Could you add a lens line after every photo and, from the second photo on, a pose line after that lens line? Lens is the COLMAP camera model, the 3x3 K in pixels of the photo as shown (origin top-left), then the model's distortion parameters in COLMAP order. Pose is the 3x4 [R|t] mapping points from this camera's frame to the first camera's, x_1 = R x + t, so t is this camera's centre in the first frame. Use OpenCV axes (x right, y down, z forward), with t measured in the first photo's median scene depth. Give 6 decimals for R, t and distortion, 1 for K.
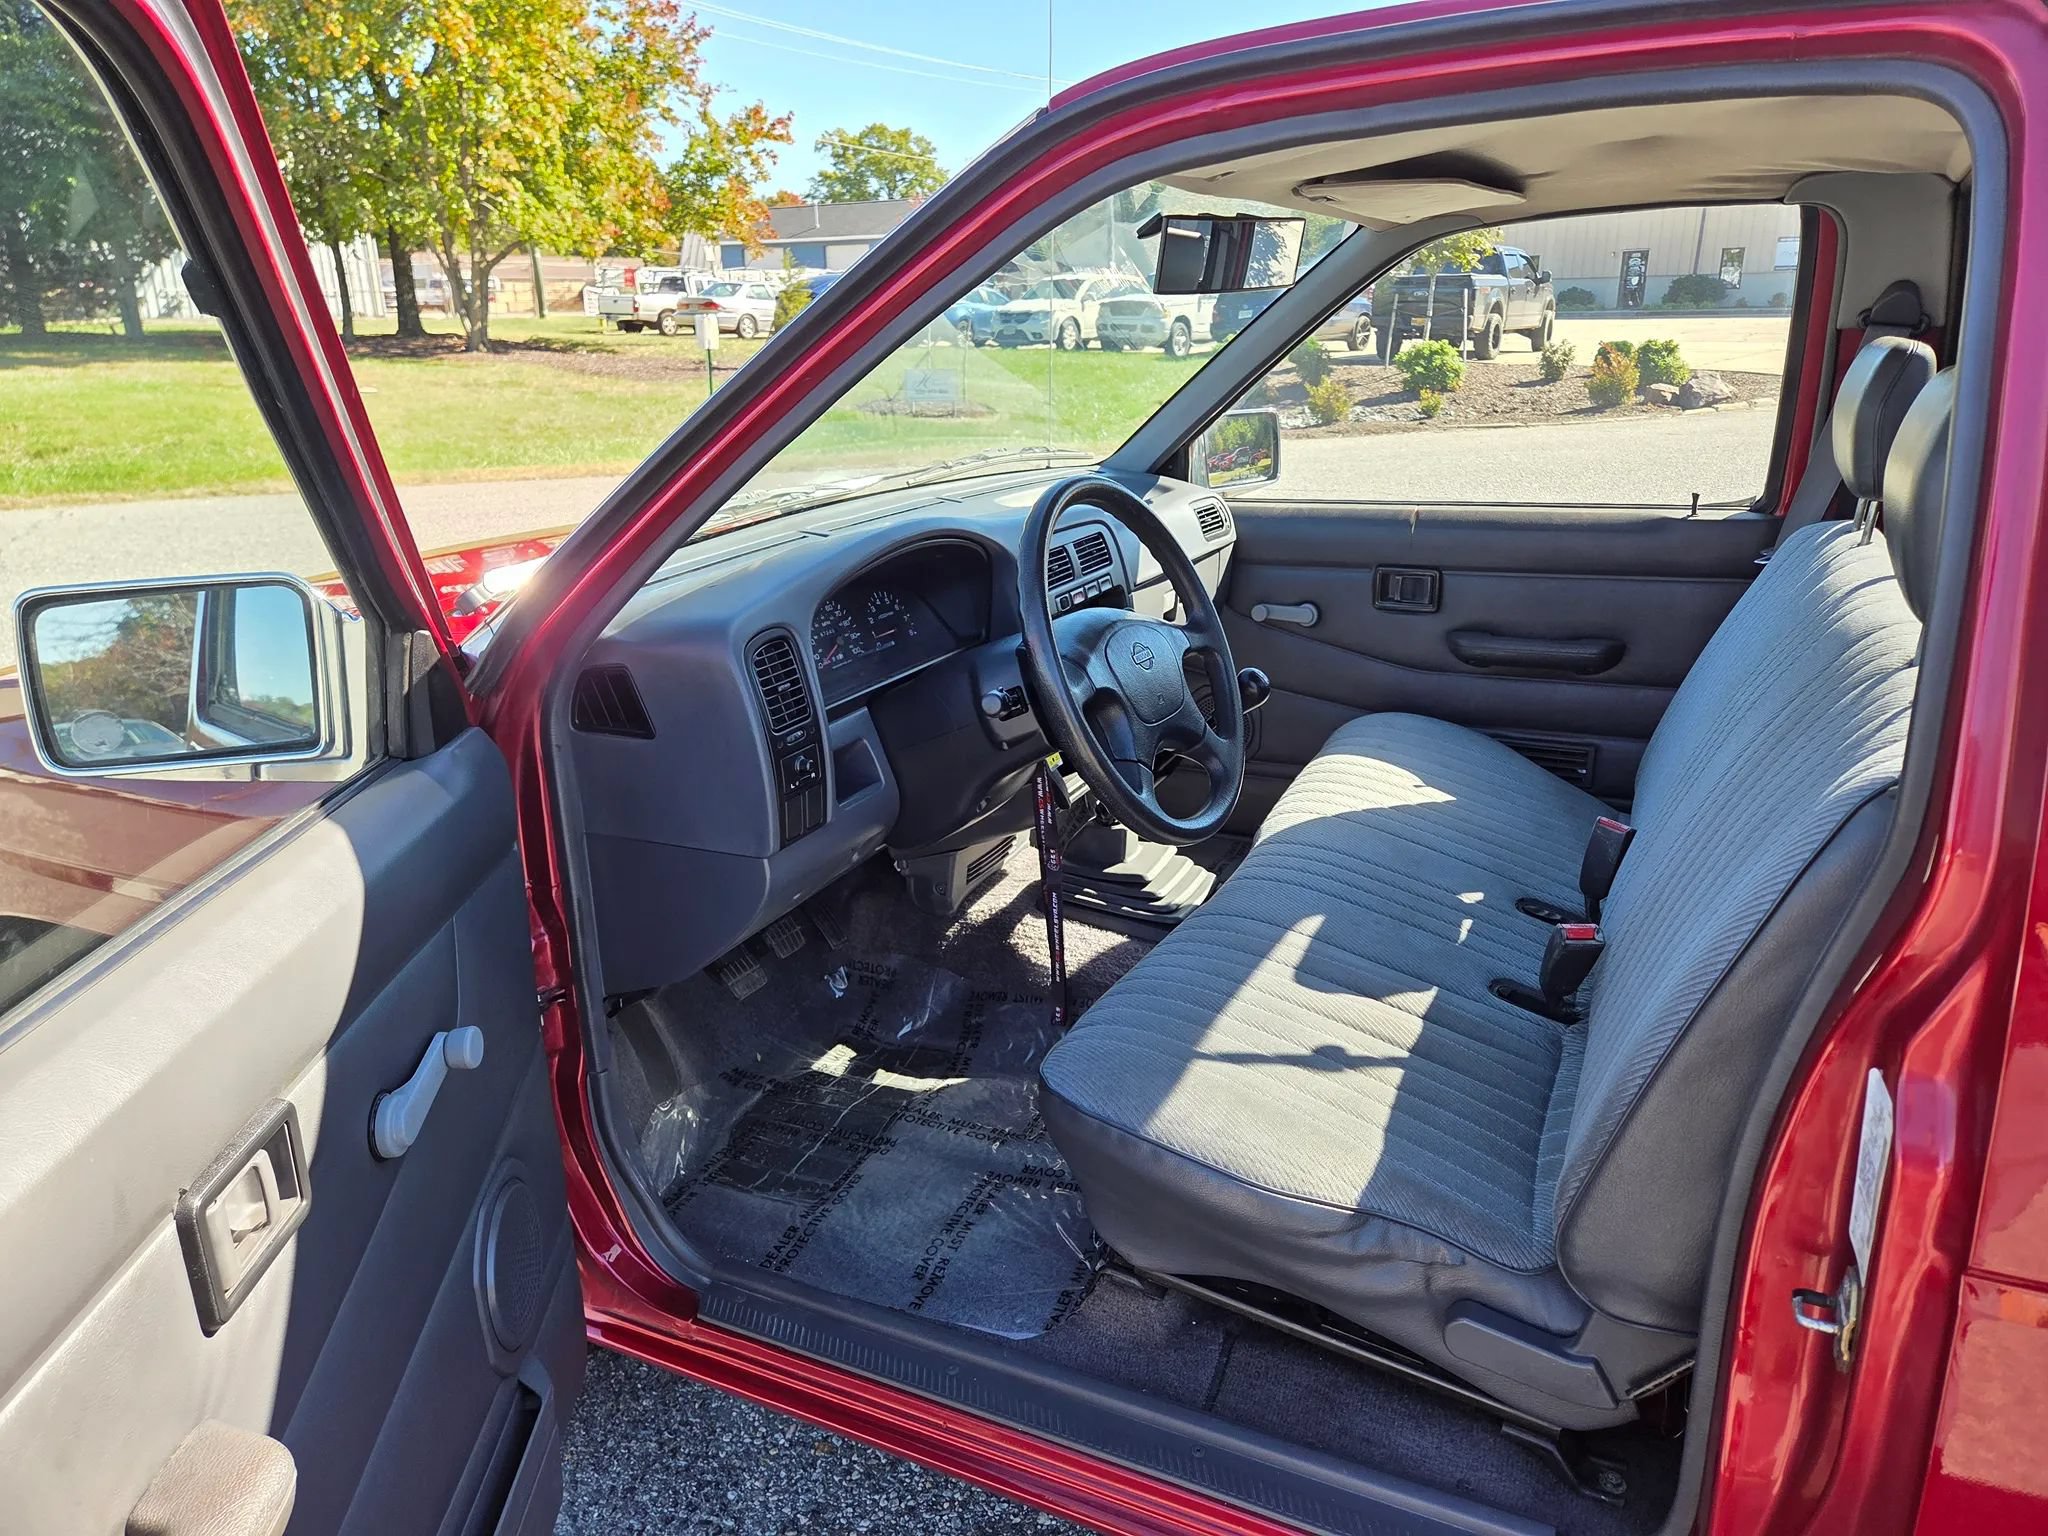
lens RADIAL K [[1348.3, 0, 1024.0], [0, 1348.3, 768.0], [0, 0, 1]] dist [0.057318, -0.048284]
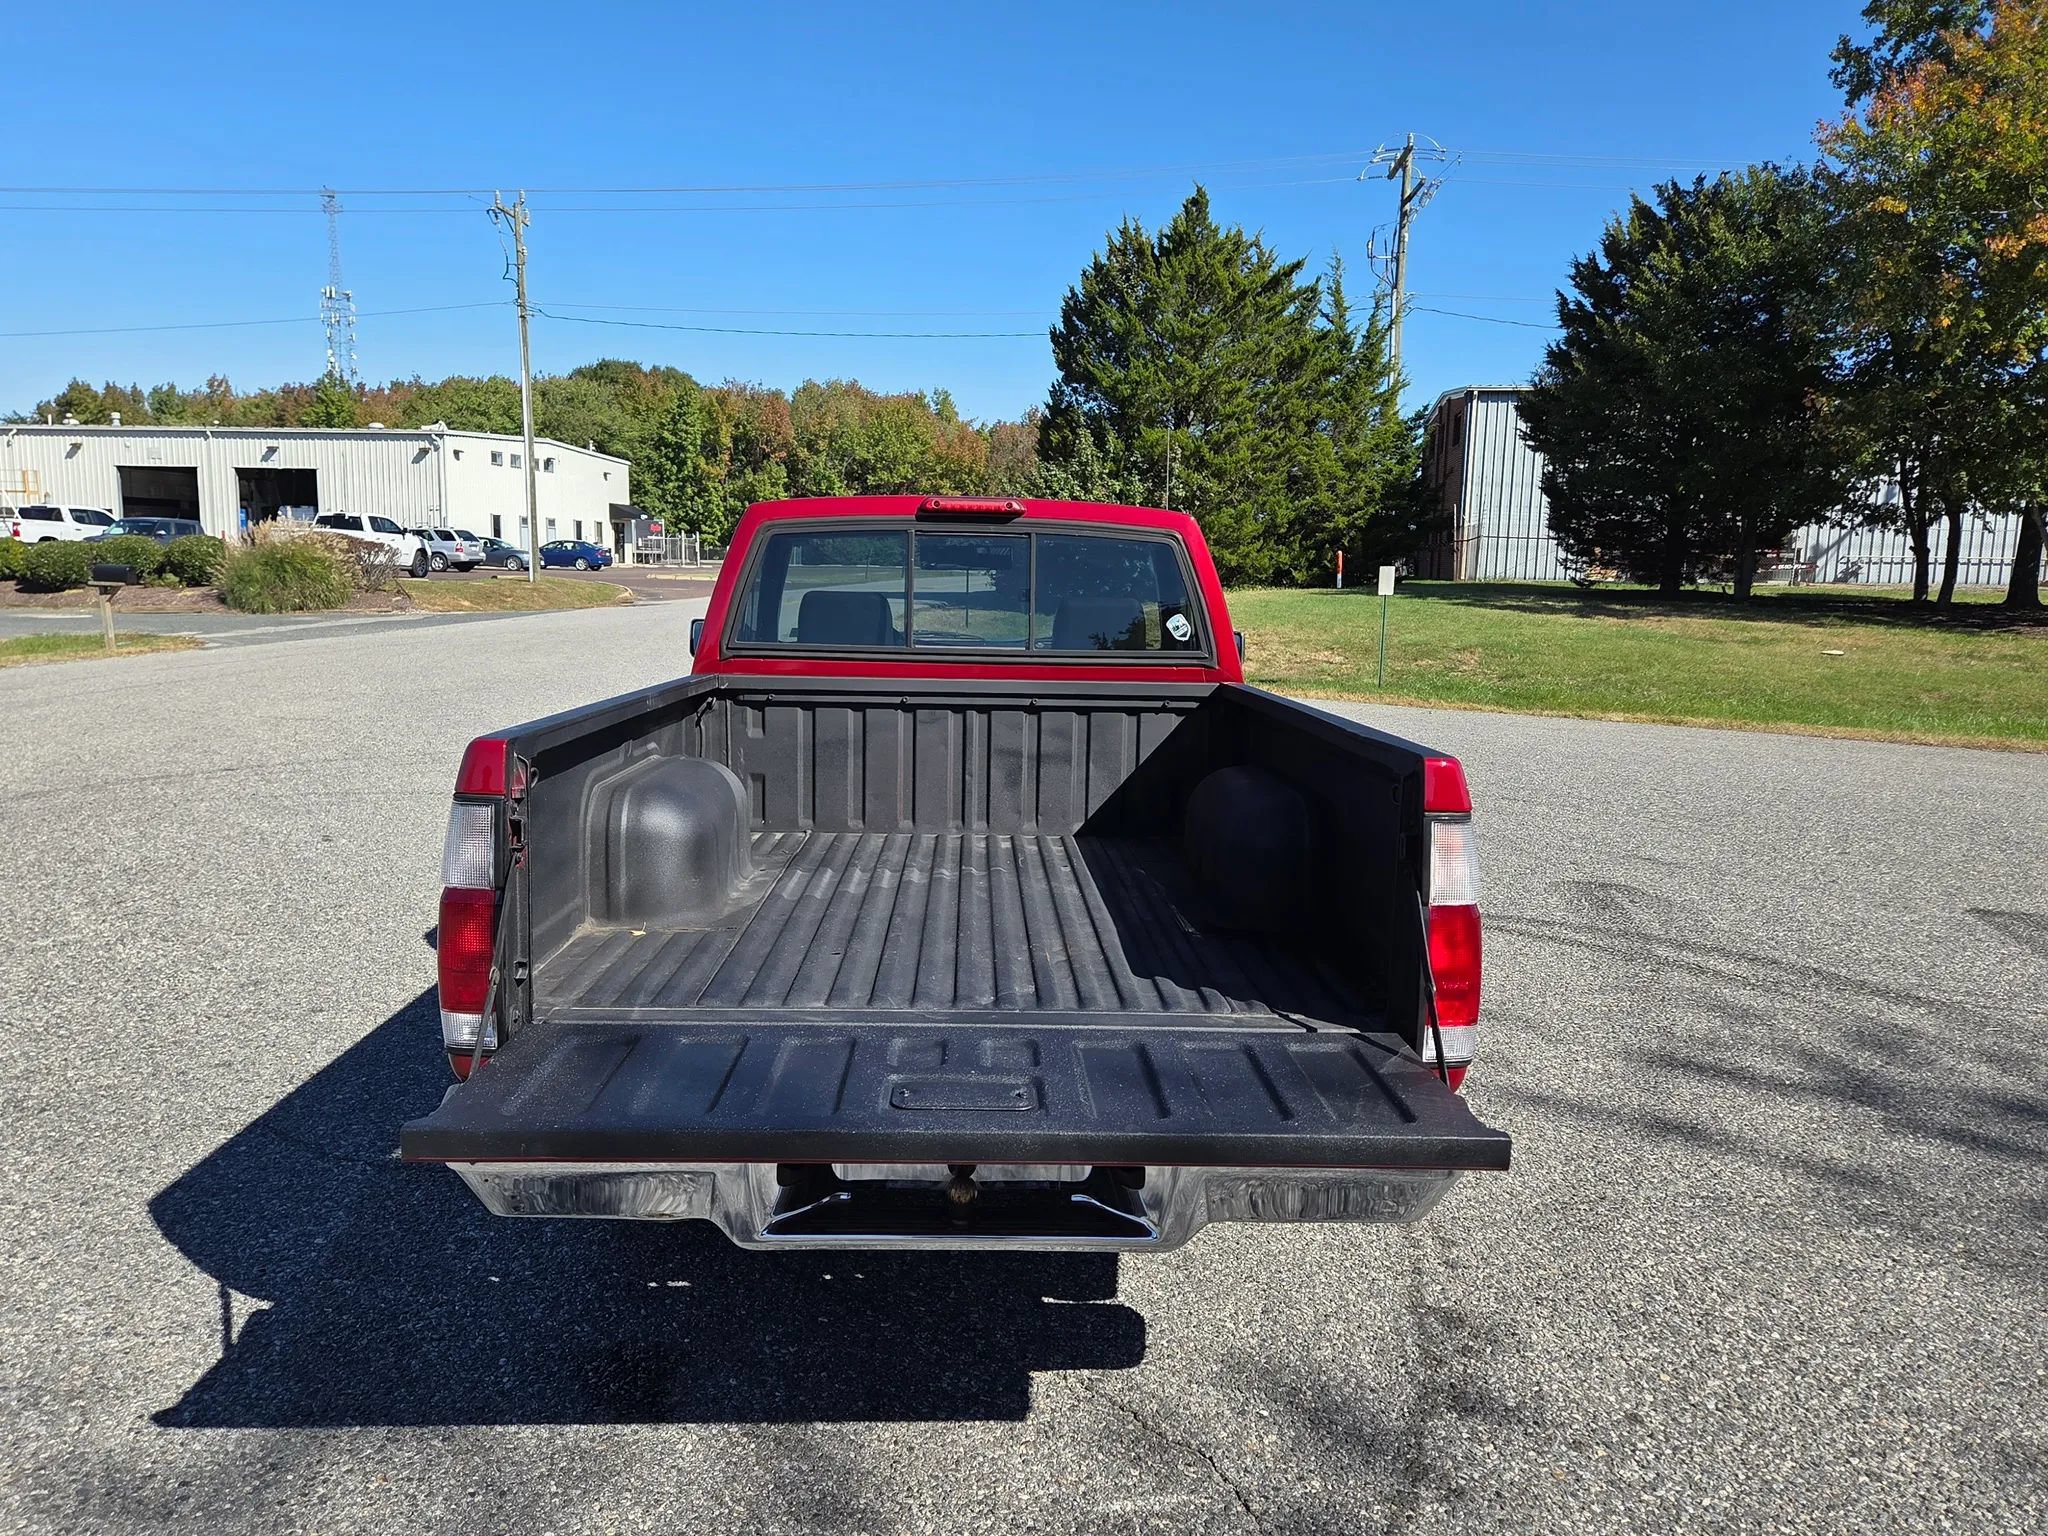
lens RADIAL K [[1506.0, 0, 1024.0], [0, 1506.0, 768.0], [0, 0, 1]] dist [0.048077, -0.004427]
pose [[0.461758, 0.141295, -0.875680, 0.223198], [-0.310049, 0.950667, -0.010099, 0.005488], [0.831053, 0.276167, 0.482786, -0.029821]]
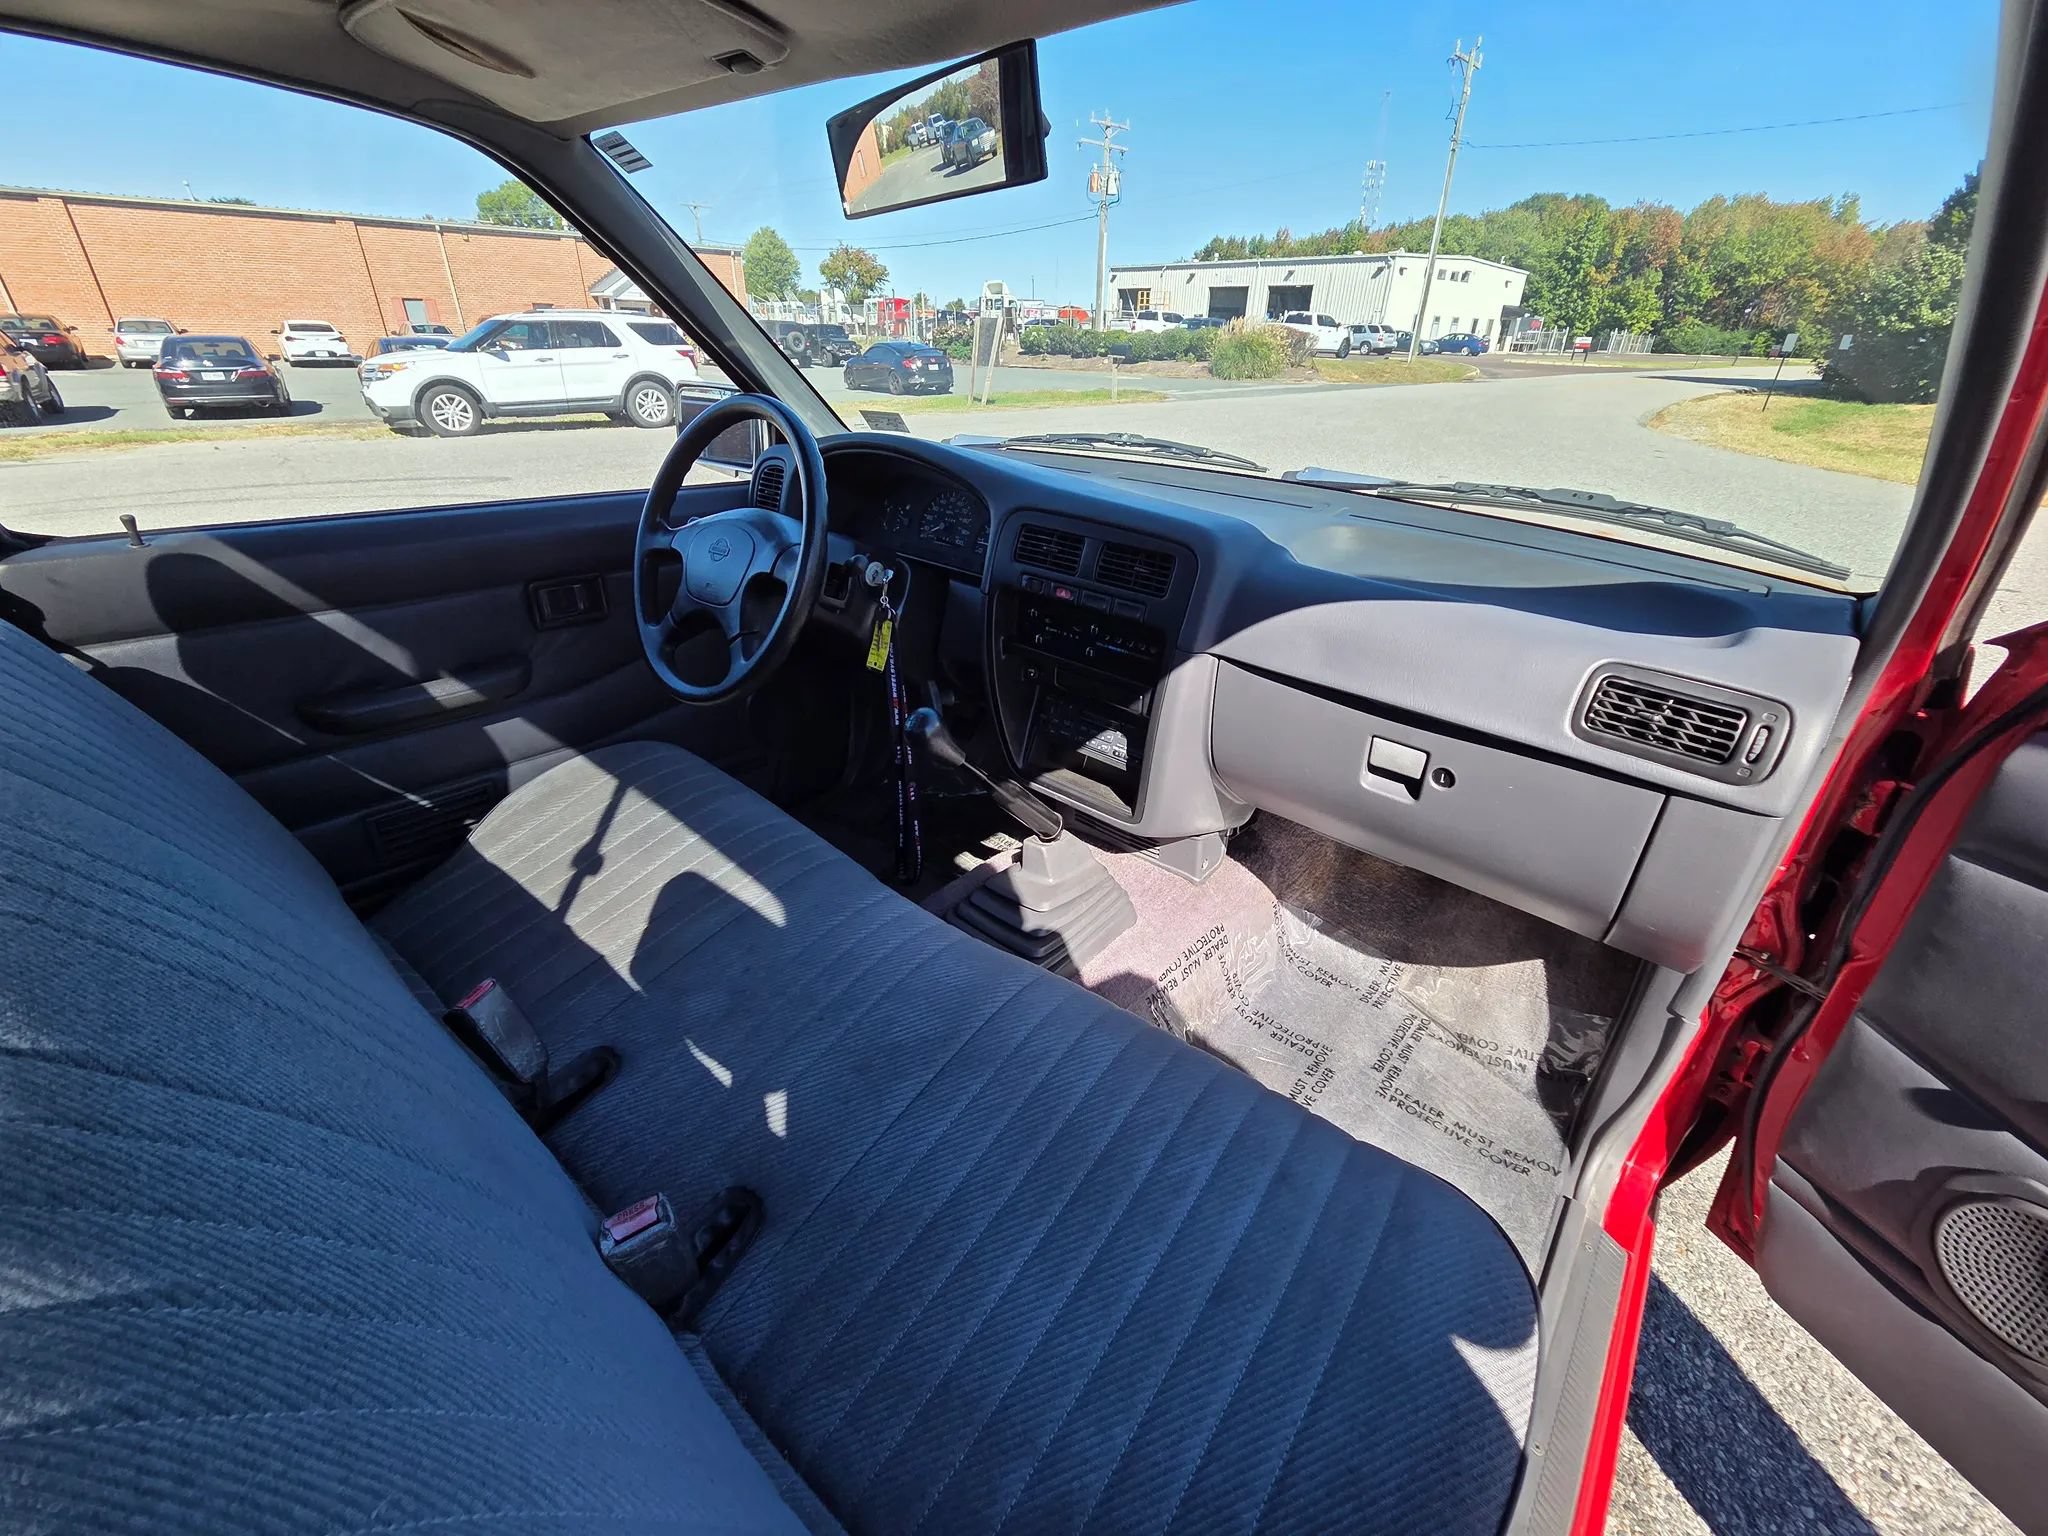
lens RADIAL K [[841.6, 0, 1030.8], [0, 841.6, 763.0], [0, 0, 1]] dist [-0.002438, 0.000060]
pose [[-0.254899, 0.447377, -0.857252, 0.044885], [-0.334682, 0.790923, 0.512277, -0.024500], [0.907201, 0.417486, -0.051876, 0.080462]]
